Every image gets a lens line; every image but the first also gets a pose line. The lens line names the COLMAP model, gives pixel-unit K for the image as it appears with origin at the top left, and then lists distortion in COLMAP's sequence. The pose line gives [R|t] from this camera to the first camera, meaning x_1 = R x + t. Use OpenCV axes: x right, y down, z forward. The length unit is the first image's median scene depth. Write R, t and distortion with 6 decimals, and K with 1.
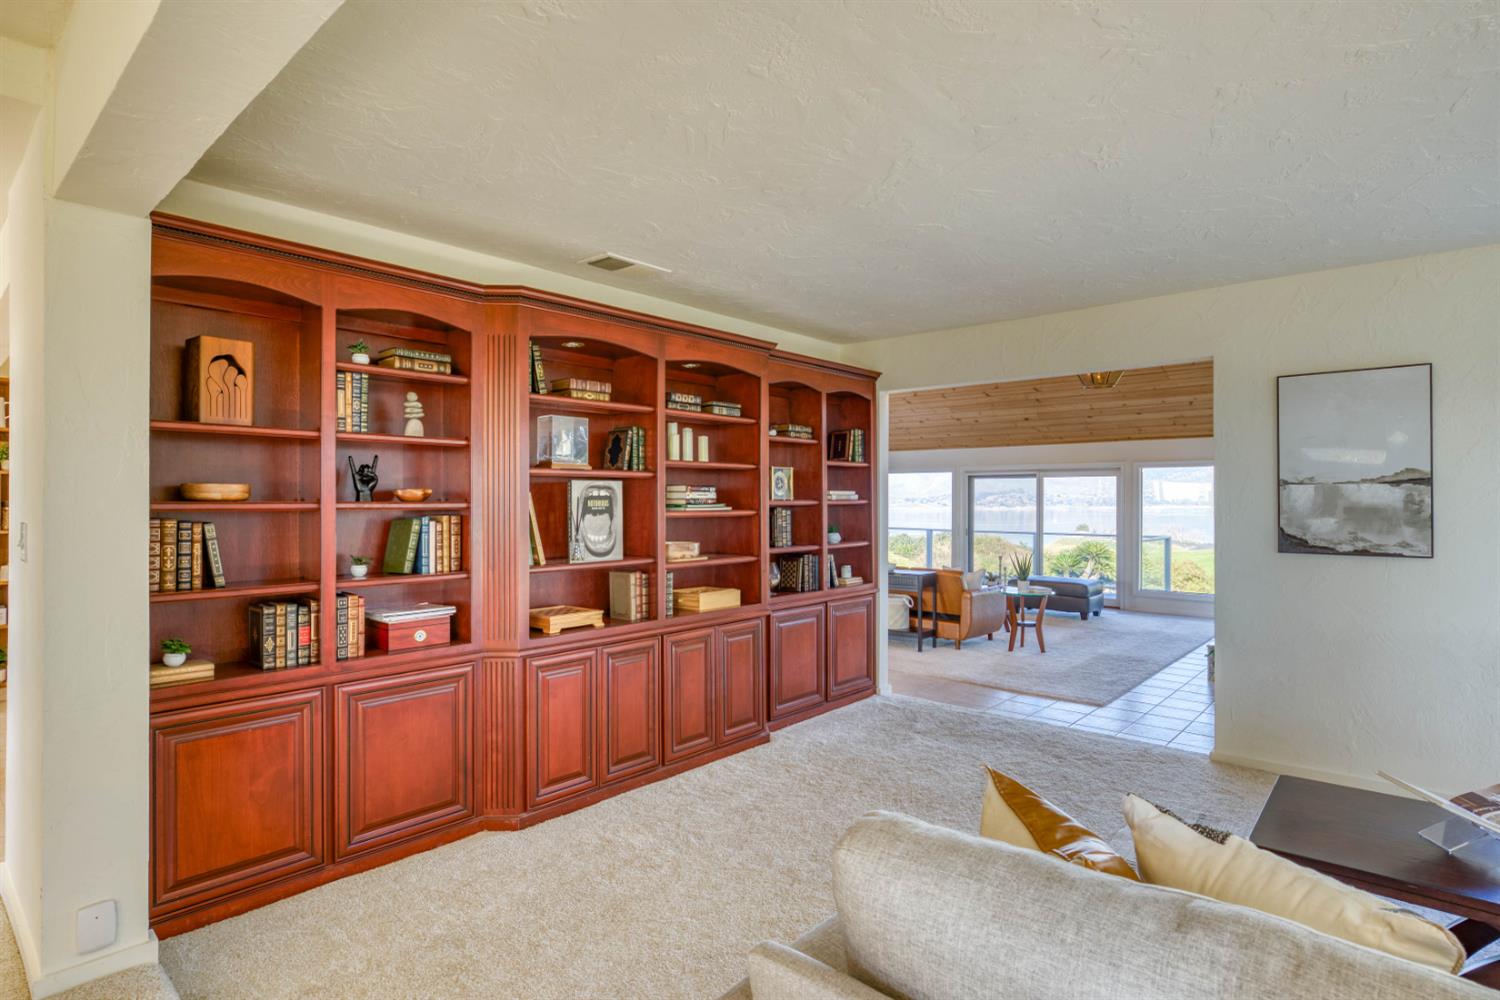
lens RADIAL K [[777.0, 0, 747.3], [0, 777.0, 499.6], [0, 0, 1]] dist [-0.003580, -0.000223]
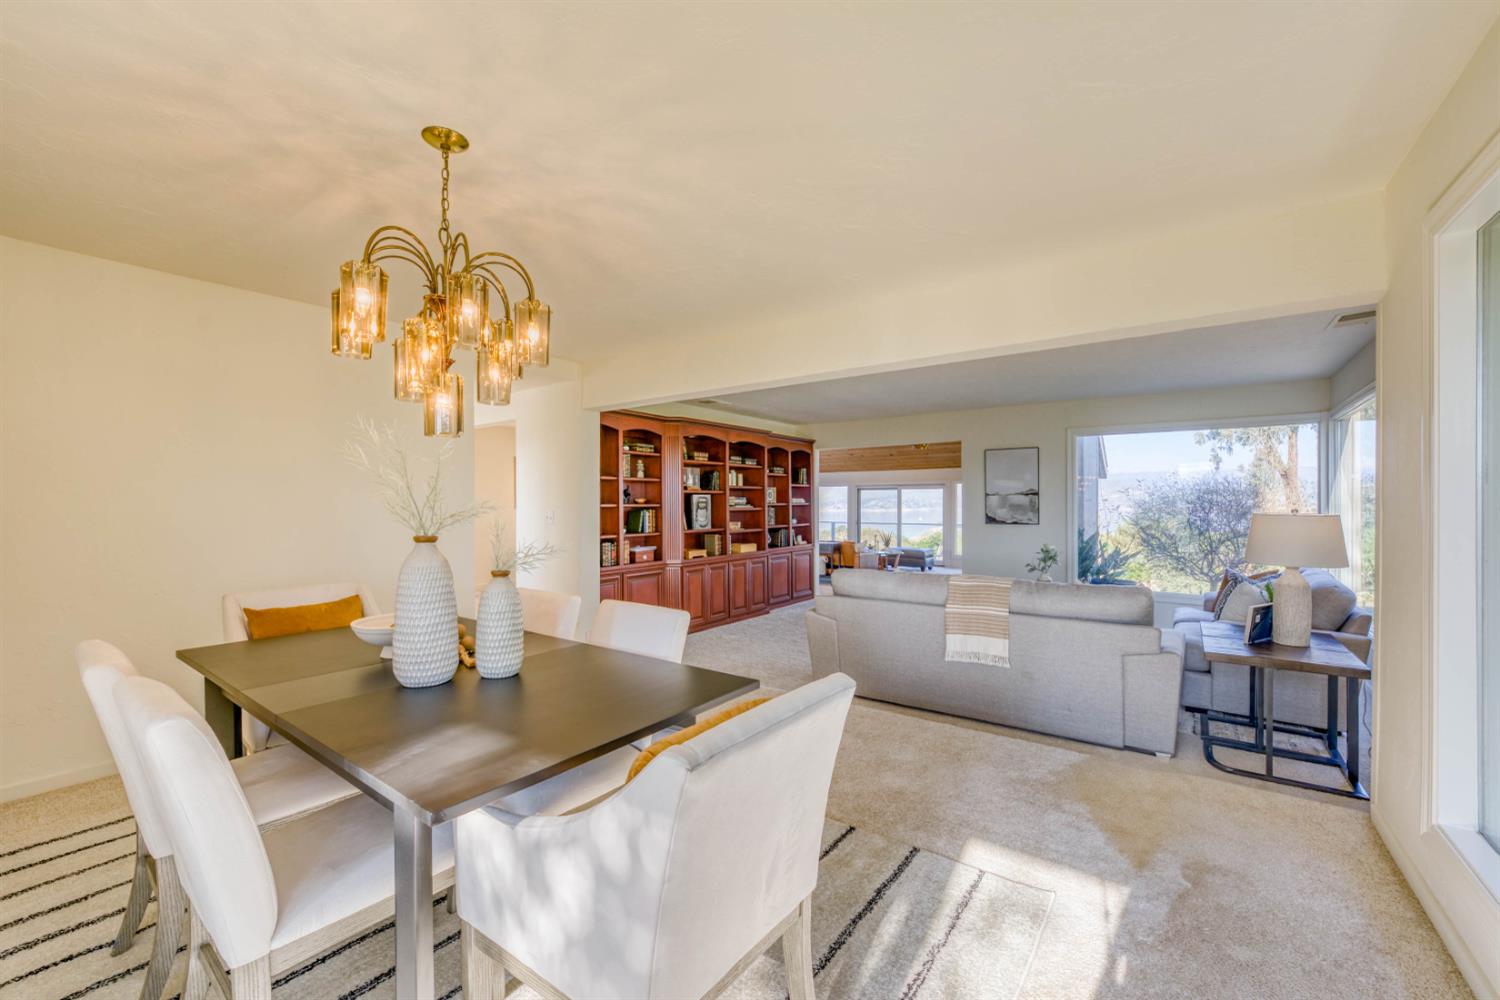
lens RADIAL K [[604.8, 0, 751.6], [0, 604.8, 499.4], [0, 0, 1]] dist [-0.017150, 0.002157]
pose [[0.994551, -0.004065, 0.104173, -0.201850], [0.004938, 0.999955, -0.008122, 0.004352], [-0.104135, 0.008592, 0.994526, -0.703479]]
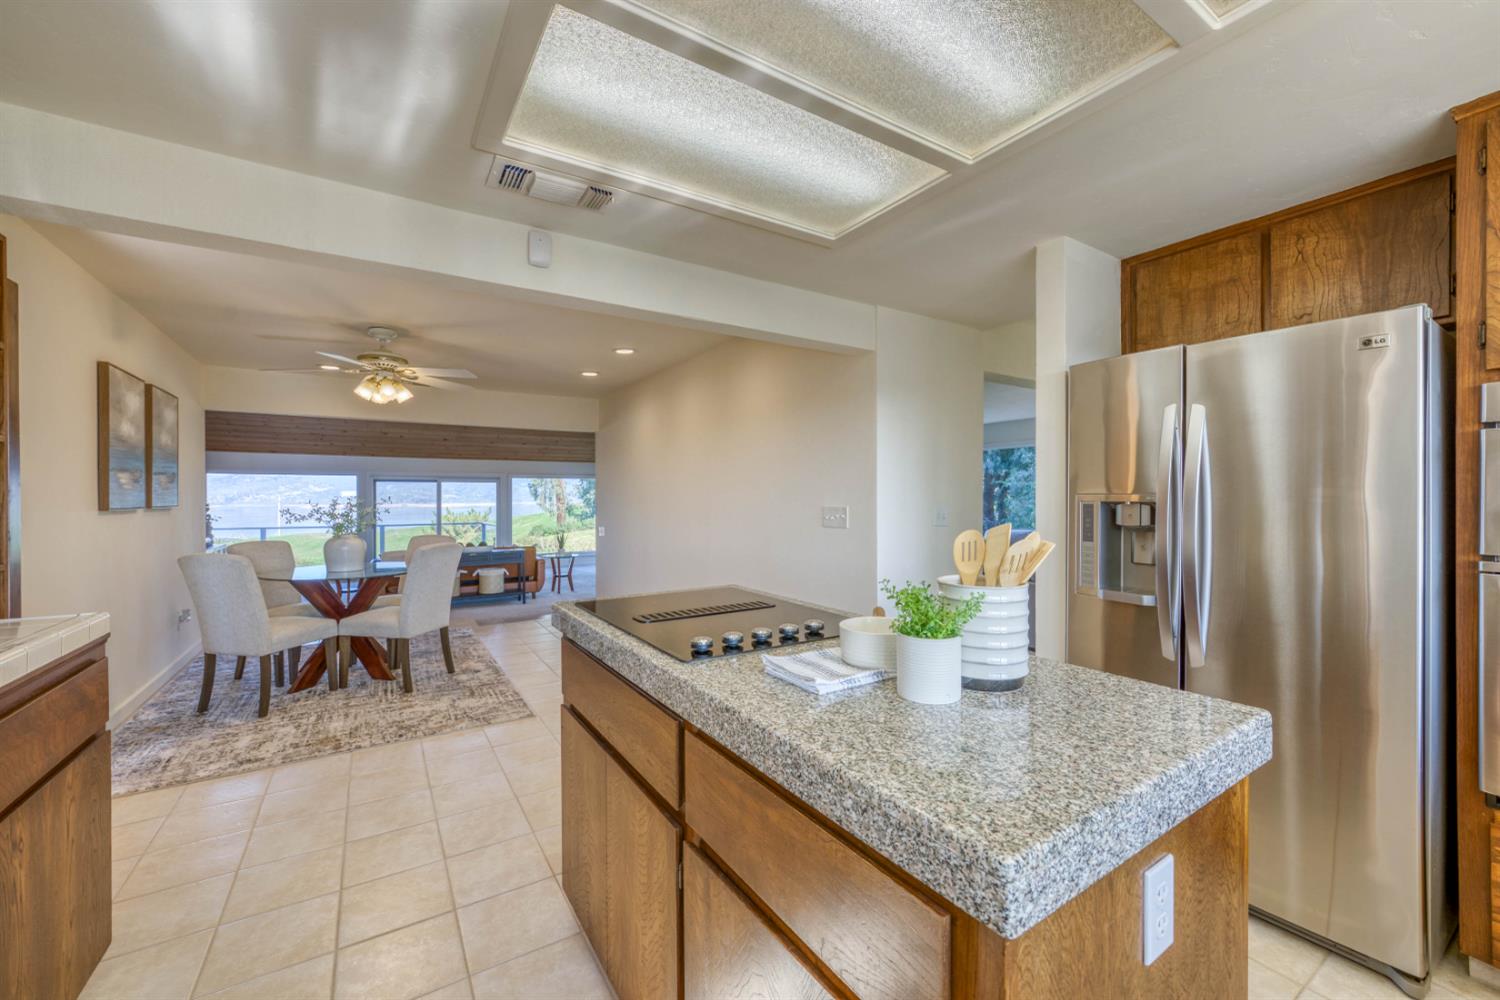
lens RADIAL K [[604.8, 0, 747.5], [0, 604.8, 496.8], [0, 0, 1]] dist [-0.017150, 0.002157]
pose [[0.245322, -0.004755, 0.969430, -1.435405], [0.008638, 0.999959, 0.002719, -0.002233], [-0.969403, 0.007707, 0.245353, 0.624103]]
